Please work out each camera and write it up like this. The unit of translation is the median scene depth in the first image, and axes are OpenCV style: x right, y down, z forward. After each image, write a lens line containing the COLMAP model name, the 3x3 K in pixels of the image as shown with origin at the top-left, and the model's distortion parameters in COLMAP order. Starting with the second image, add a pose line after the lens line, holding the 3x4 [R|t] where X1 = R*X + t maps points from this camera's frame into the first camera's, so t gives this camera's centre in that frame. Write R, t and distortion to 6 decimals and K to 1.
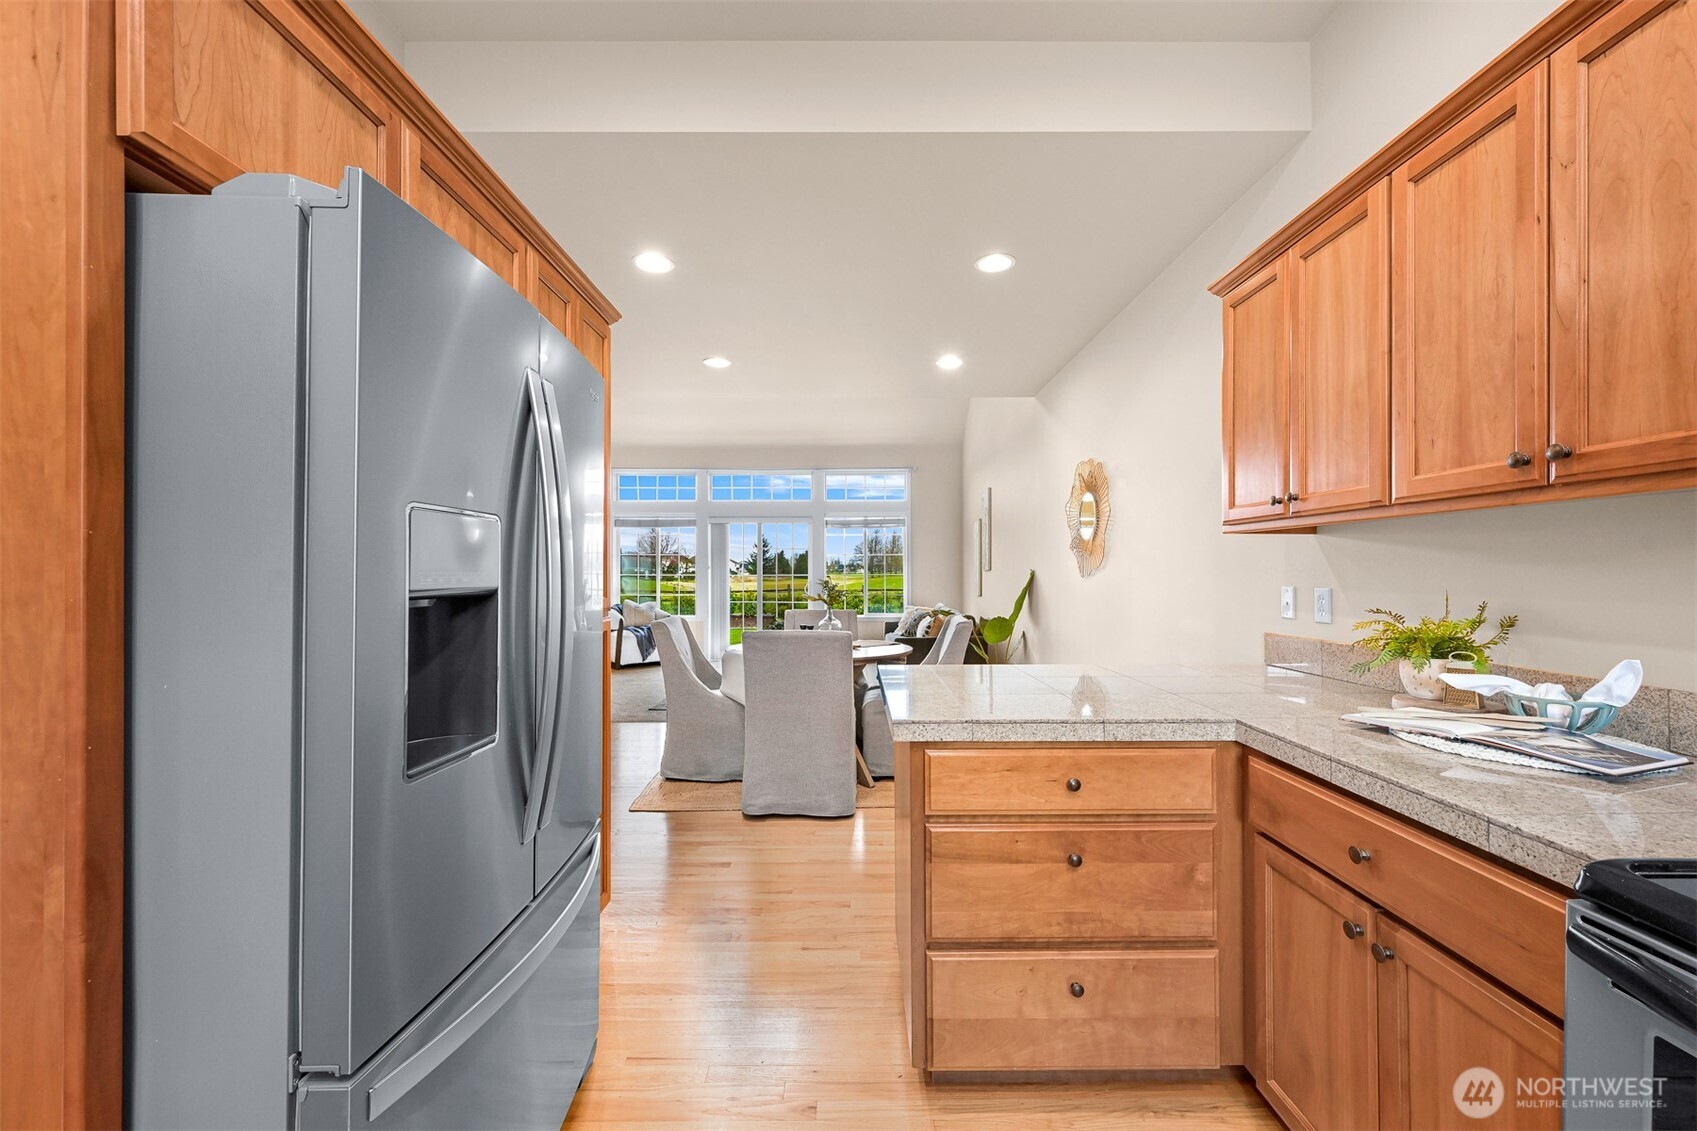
lens RADIAL K [[664.9, 0, 852.7], [0, 664.9, 569.4], [0, 0, 1]] dist [-0.002183, -0.000113]
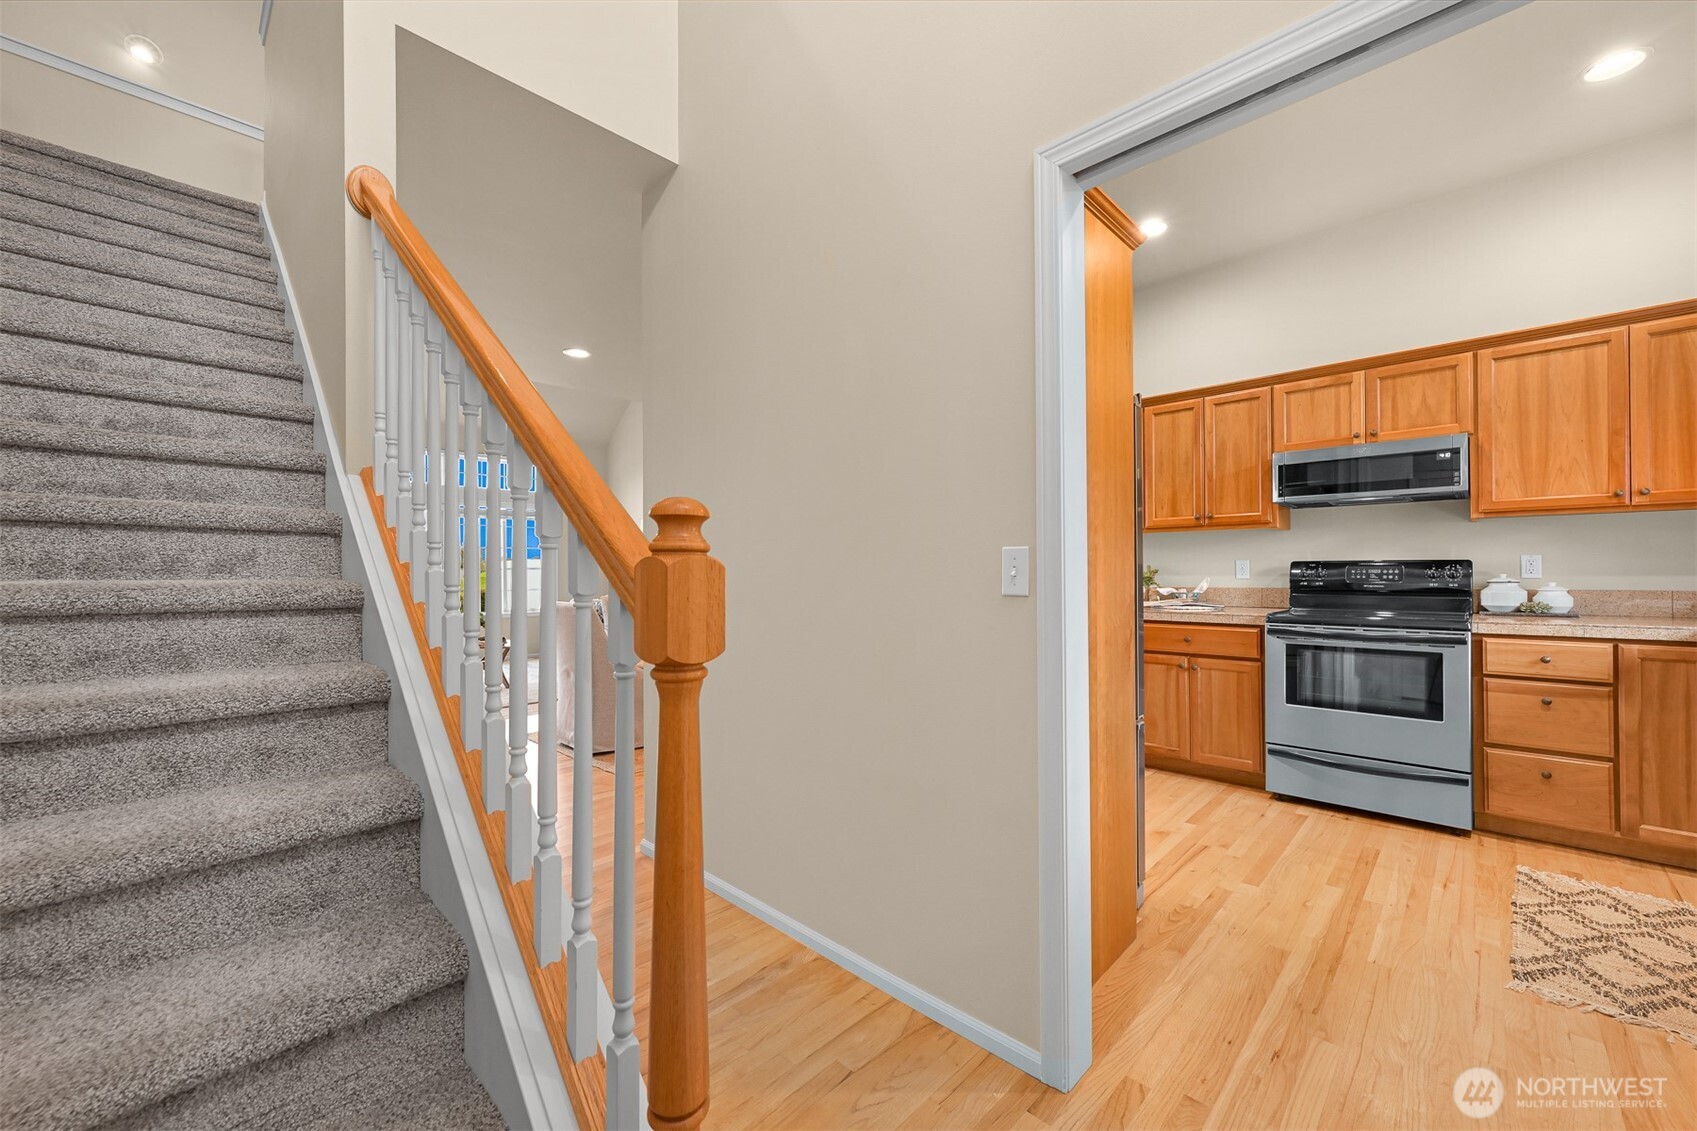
lens RADIAL K [[660.5, 0, 853.7], [0, 660.5, 569.0], [0, 0, 1]] dist [-0.001572, 0.000383]
pose [[0.692936, 0.001380, 0.720998, -1.920557], [0.001845, 0.999992, -0.003687, 0.076057], [-0.720997, 0.003885, 0.692927, -0.026187]]
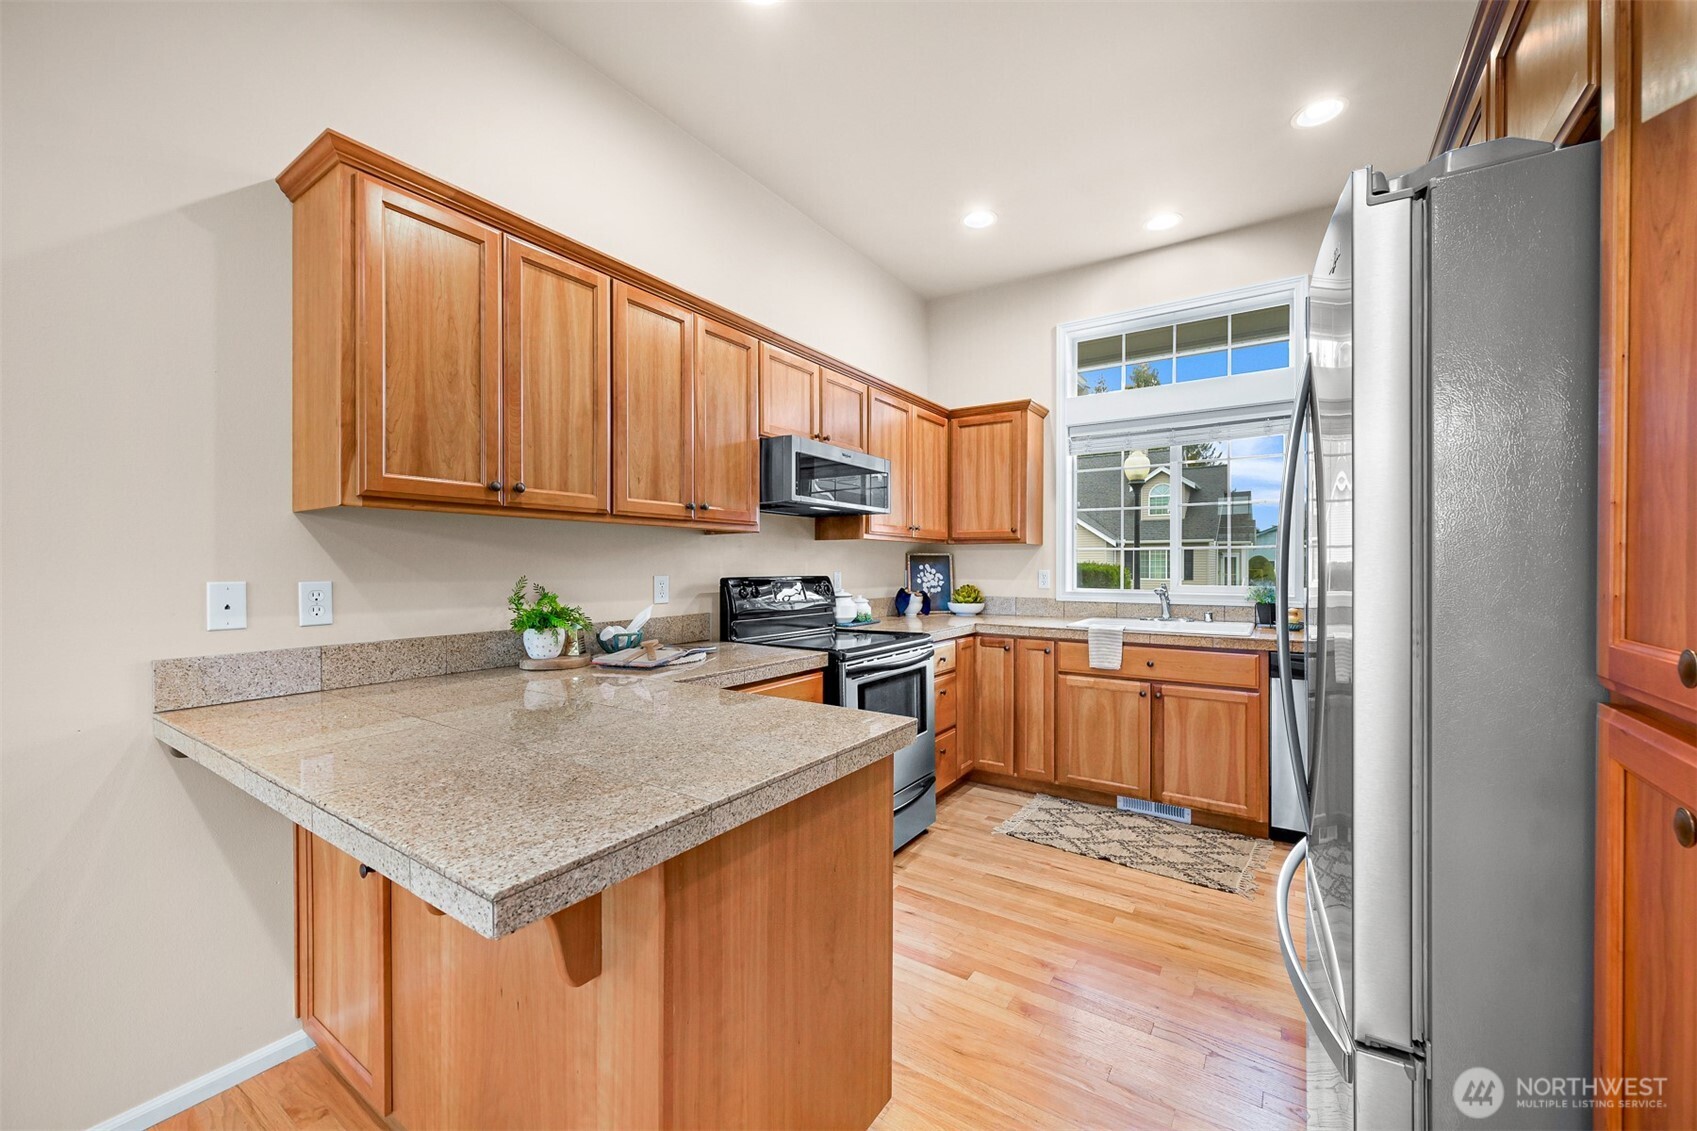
lens RADIAL K [[663.0, 0, 854.4], [0, 663.0, 566.8], [0, 0, 1]] dist [0.000028, -0.000096]
pose [[-0.831117, -0.001093, 0.556097, -0.380073], [-0.001800, 0.999998, -0.000724, 0.013851], [-0.556095, -0.001603, -0.831117, 1.805442]]
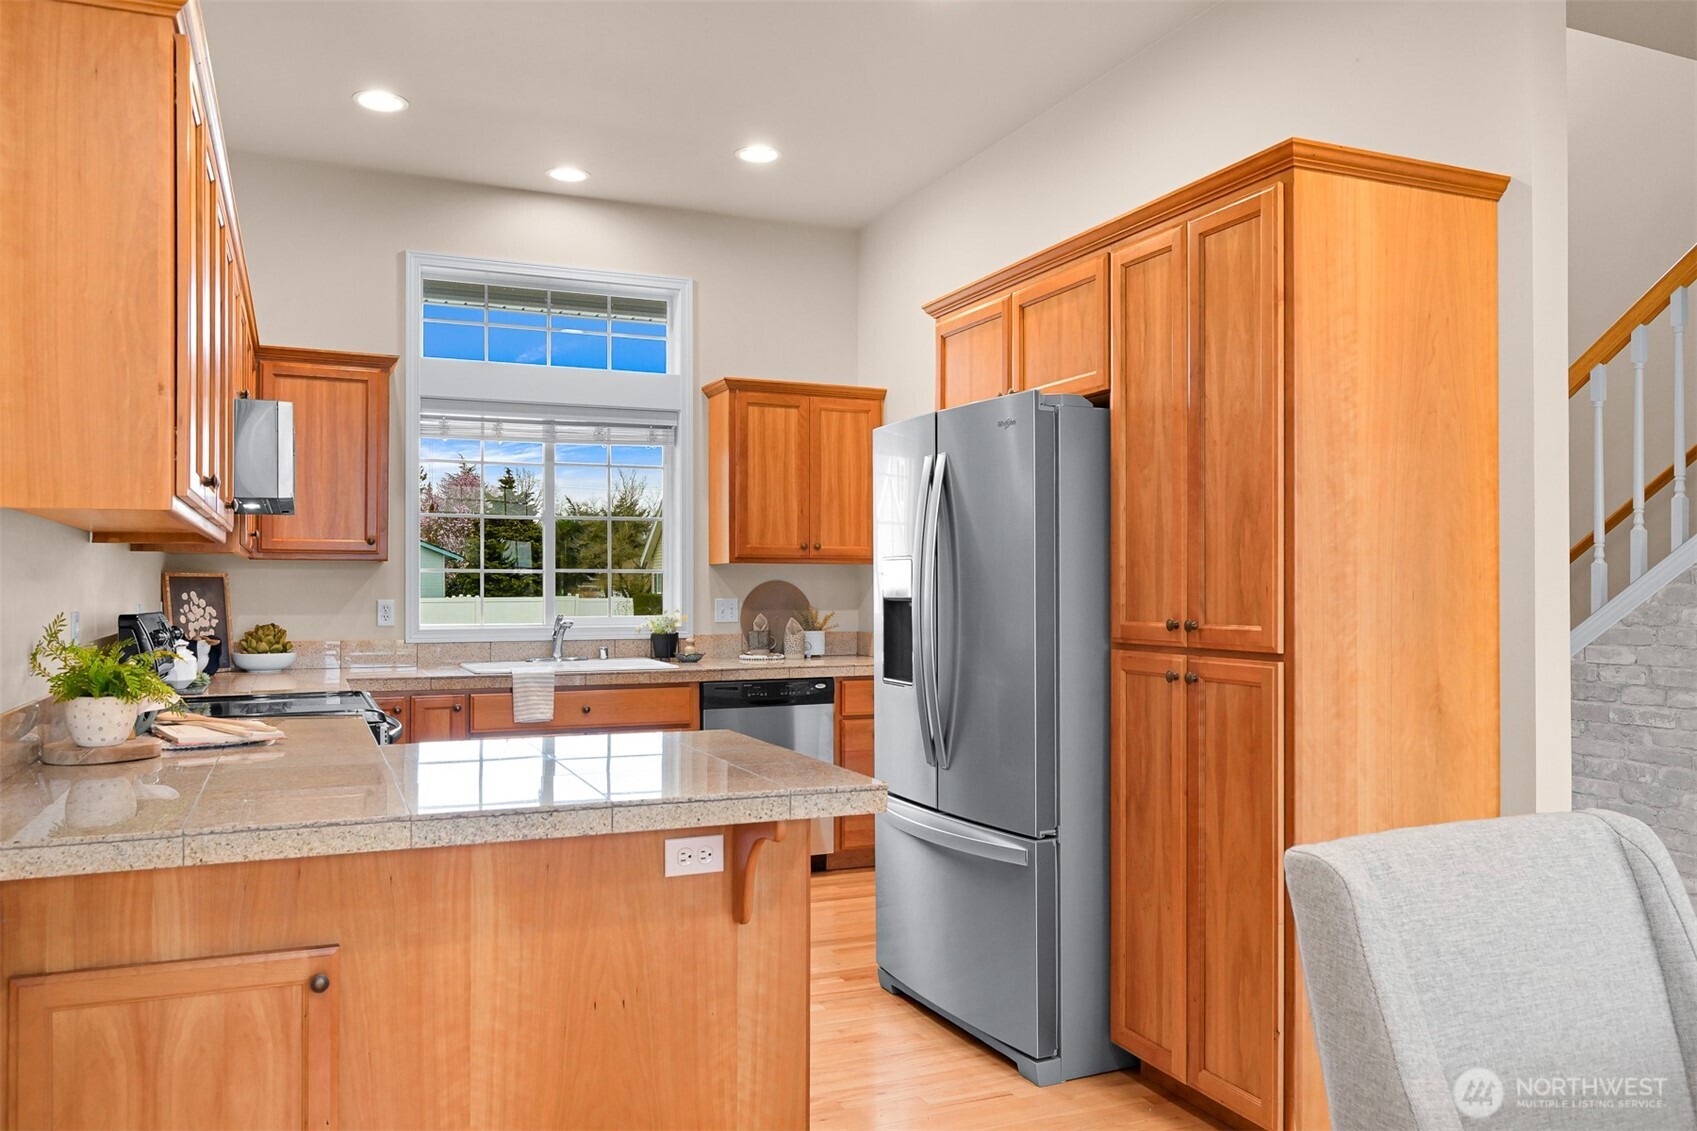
lens RADIAL K [[1260.6, 0, 857.3], [0, 1260.6, 581.7], [0, 0, 1]] dist [0.003089, -0.003982]
pose [[-0.915863, -0.000692, -0.401491, 0.665518], [0.003728, 0.999941, -0.010227, 0.014608], [0.401474, -0.010863, -0.915806, 2.872722]]
